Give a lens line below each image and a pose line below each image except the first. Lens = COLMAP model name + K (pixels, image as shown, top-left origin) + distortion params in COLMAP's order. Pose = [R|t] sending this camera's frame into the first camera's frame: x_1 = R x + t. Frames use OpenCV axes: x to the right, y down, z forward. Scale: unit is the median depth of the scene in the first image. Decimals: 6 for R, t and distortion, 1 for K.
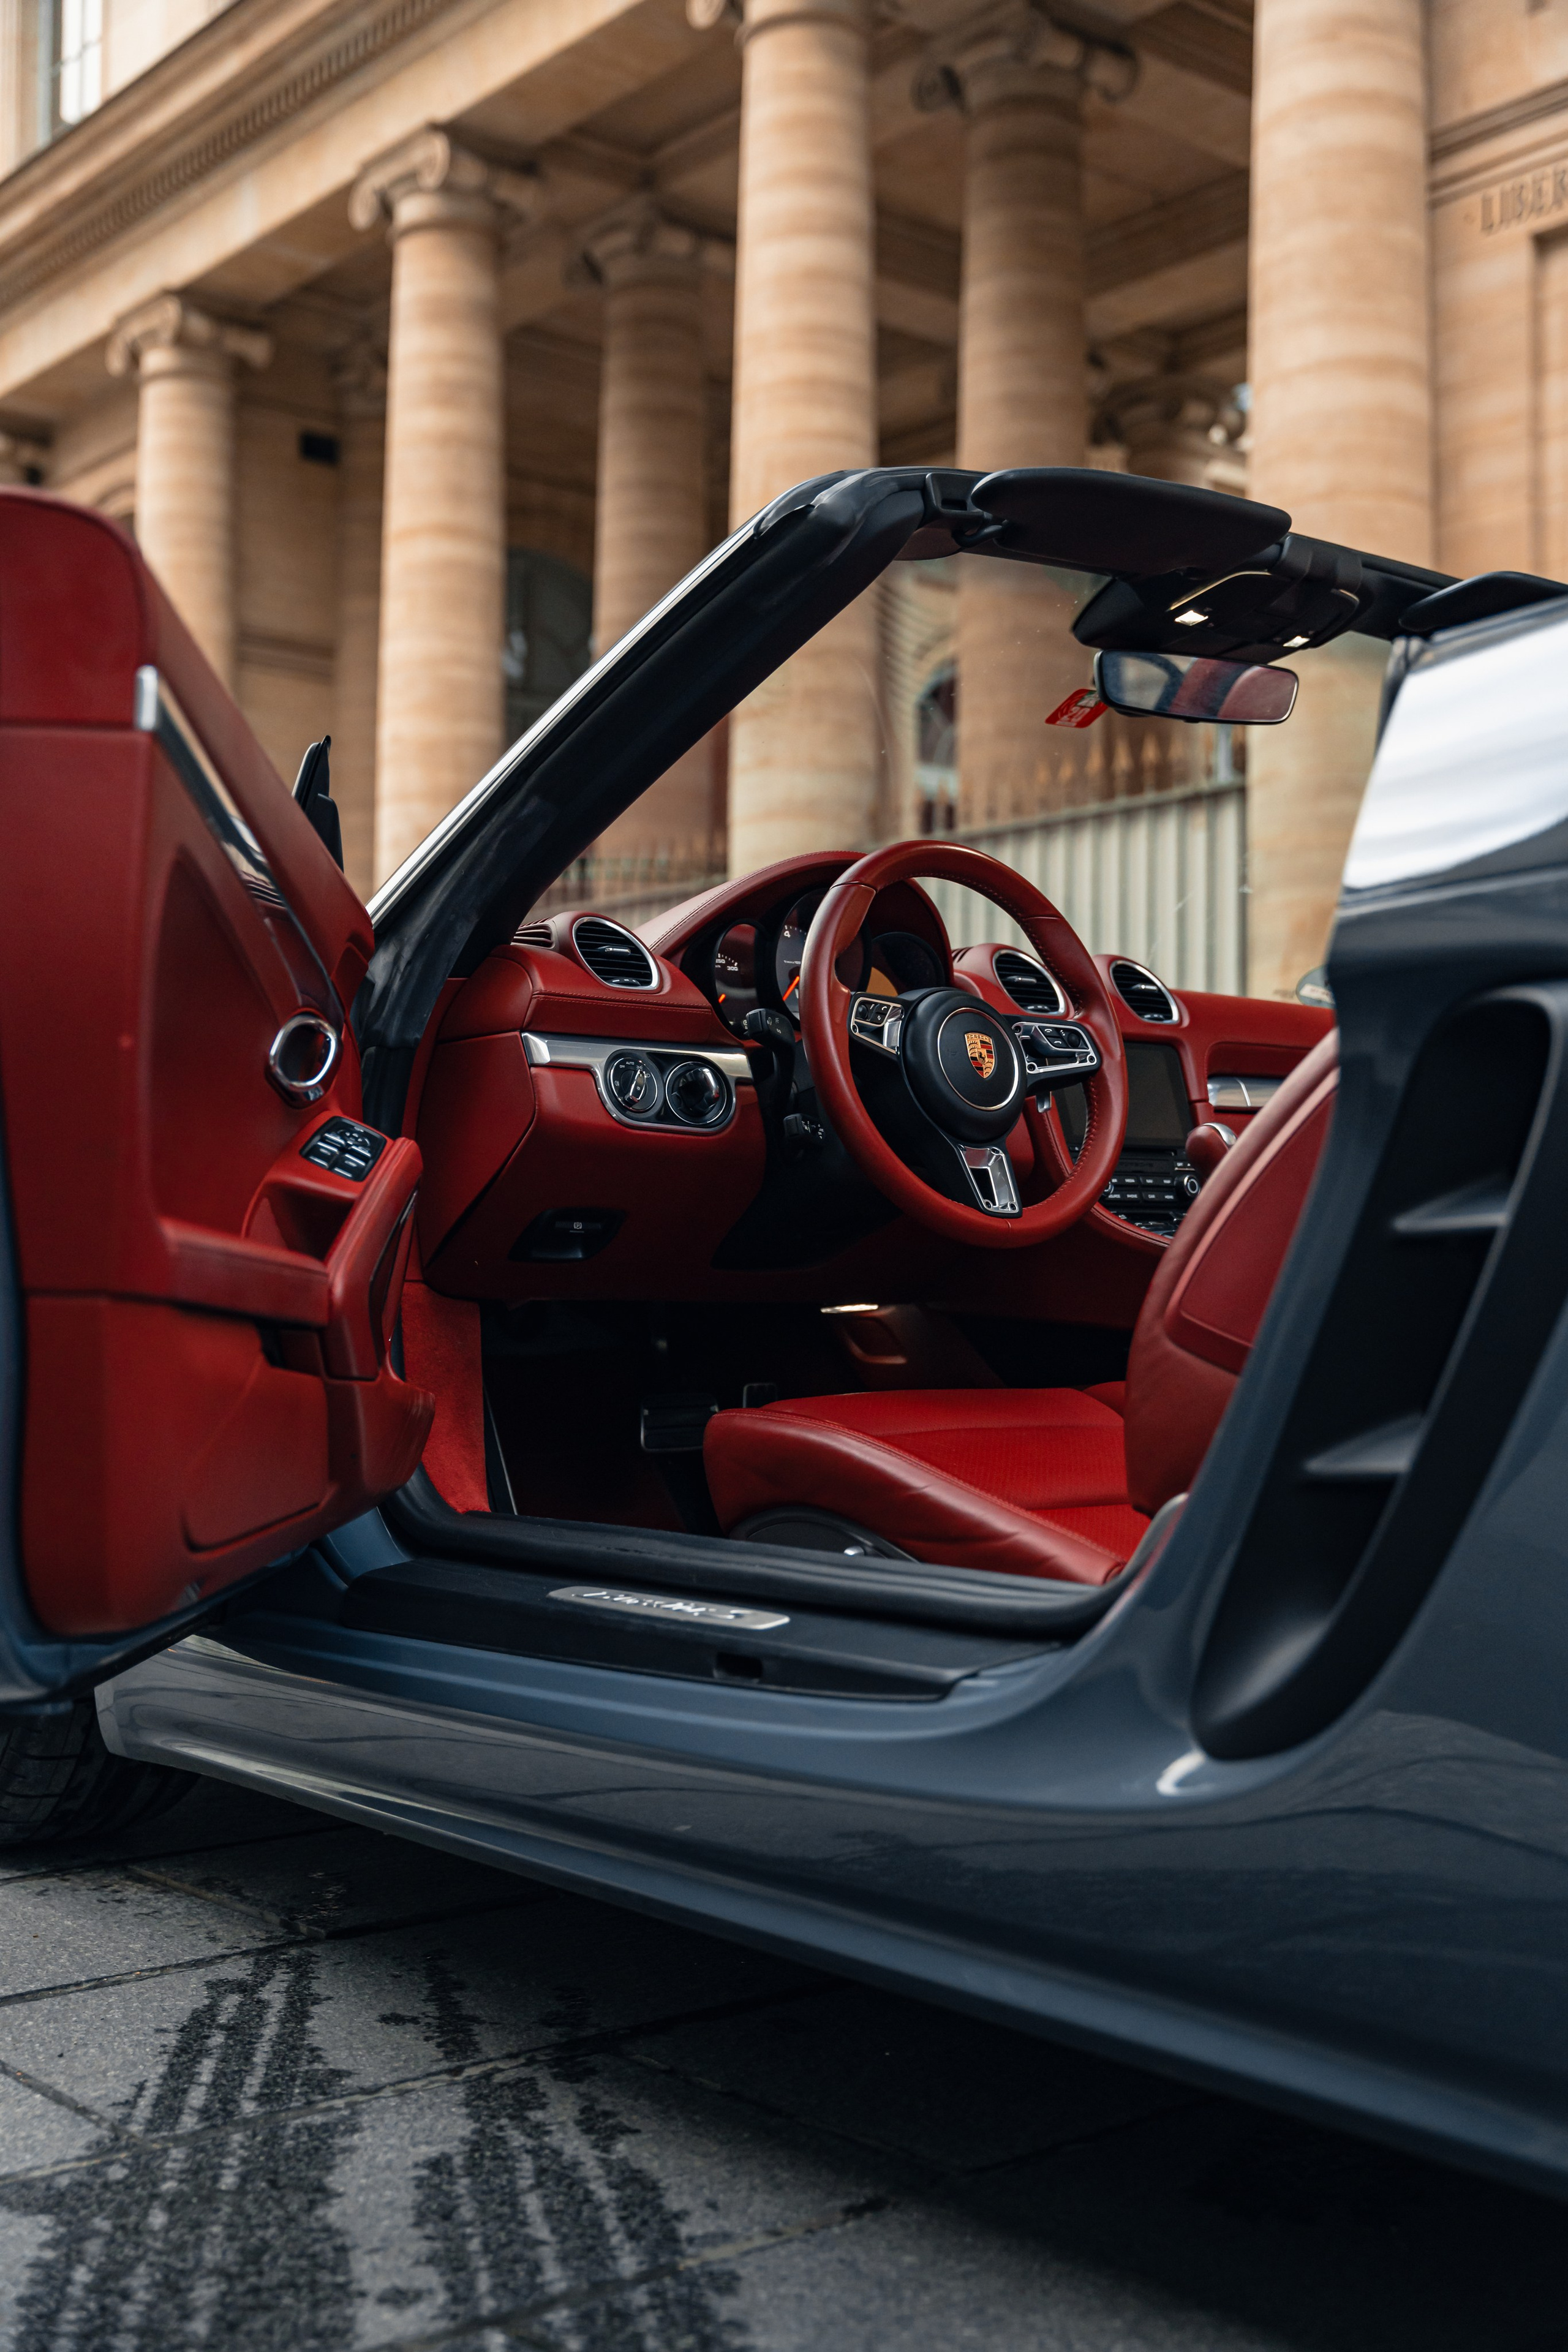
lens RADIAL K [[2652.4, 0, 784.0], [0, 2652.4, 1176.0], [0, 0, 1]] dist [-0.009771, -0.000323]
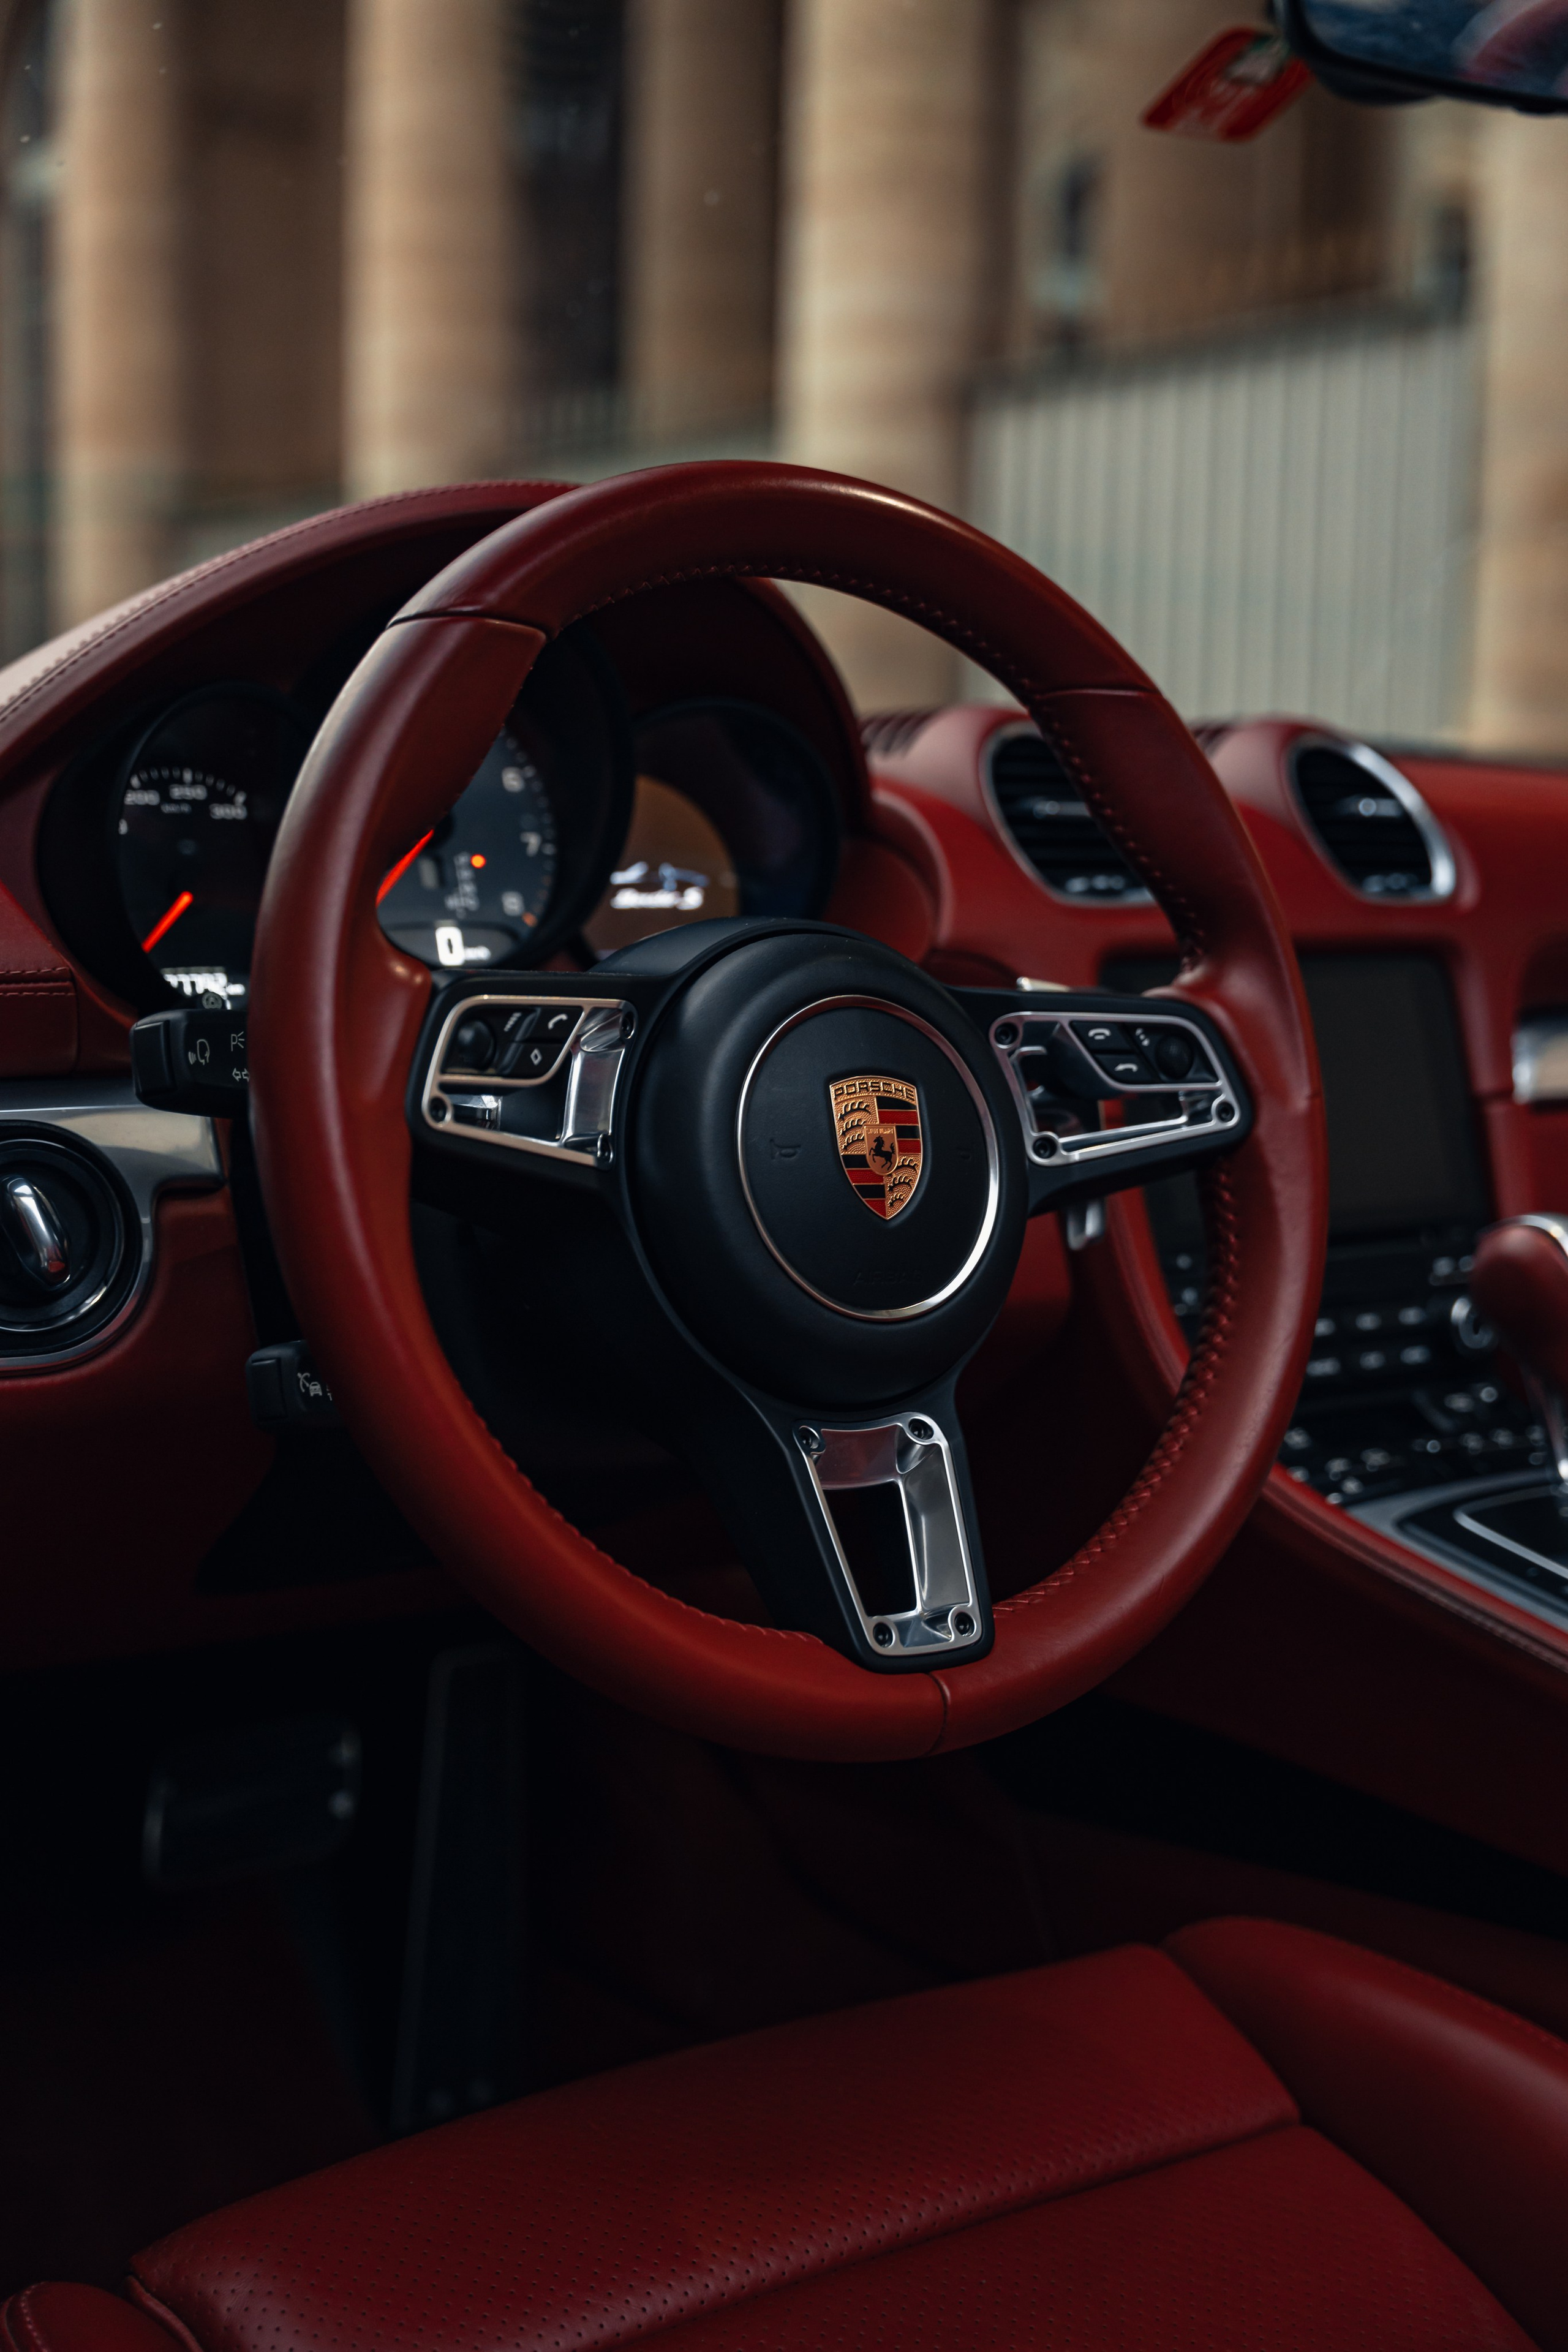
lens RADIAL K [[3029.5, 0, 784.0], [0, 3029.5, 1176.0], [0, 0, 1]] dist [0.020632, 0.045526]
pose [[0.999302, 0.016822, -0.033356, 0.071848], [-0.012159, 0.990720, 0.135375, -0.088012], [0.035324, -0.134875, 0.990233, 0.605455]]
